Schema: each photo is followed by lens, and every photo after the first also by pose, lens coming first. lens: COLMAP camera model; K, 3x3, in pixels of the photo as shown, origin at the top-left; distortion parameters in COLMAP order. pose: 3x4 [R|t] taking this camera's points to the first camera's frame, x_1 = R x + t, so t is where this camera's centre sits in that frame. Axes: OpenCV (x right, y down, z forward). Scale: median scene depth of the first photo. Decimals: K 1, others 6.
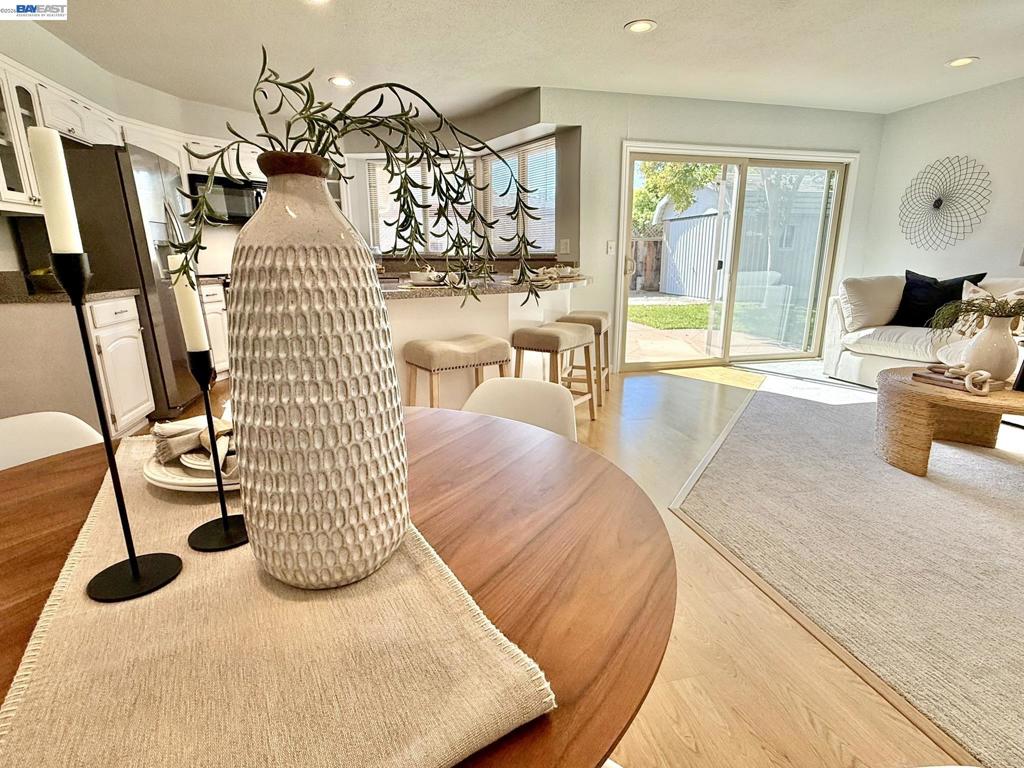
lens RADIAL K [[516.9, 0, 509.6], [0, 516.9, 386.1], [0, 0, 1]] dist [-0.002268, 0.000847]
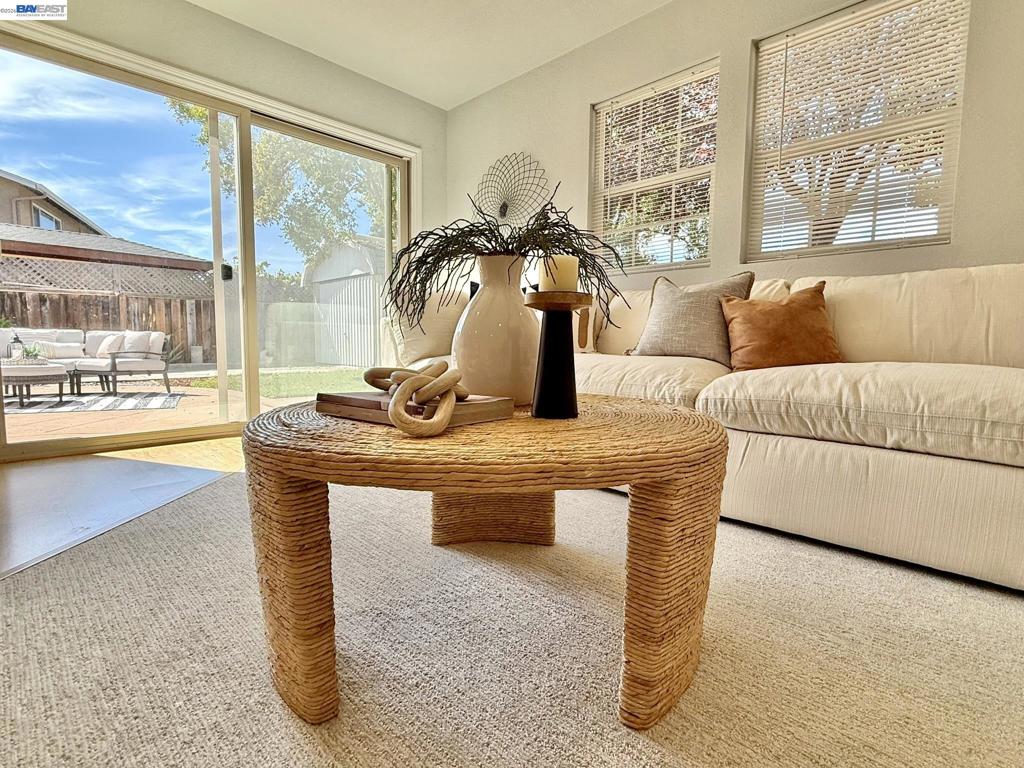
lens RADIAL K [[516.9, 0, 509.6], [0, 516.9, 386.1], [0, 0, 1]] dist [-0.002268, 0.000847]
pose [[0.852970, -0.030341, 0.521077, 0.412427], [0.112238, 0.985617, -0.126337, 0.017835], [-0.509749, 0.166247, 0.844108, 0.365753]]
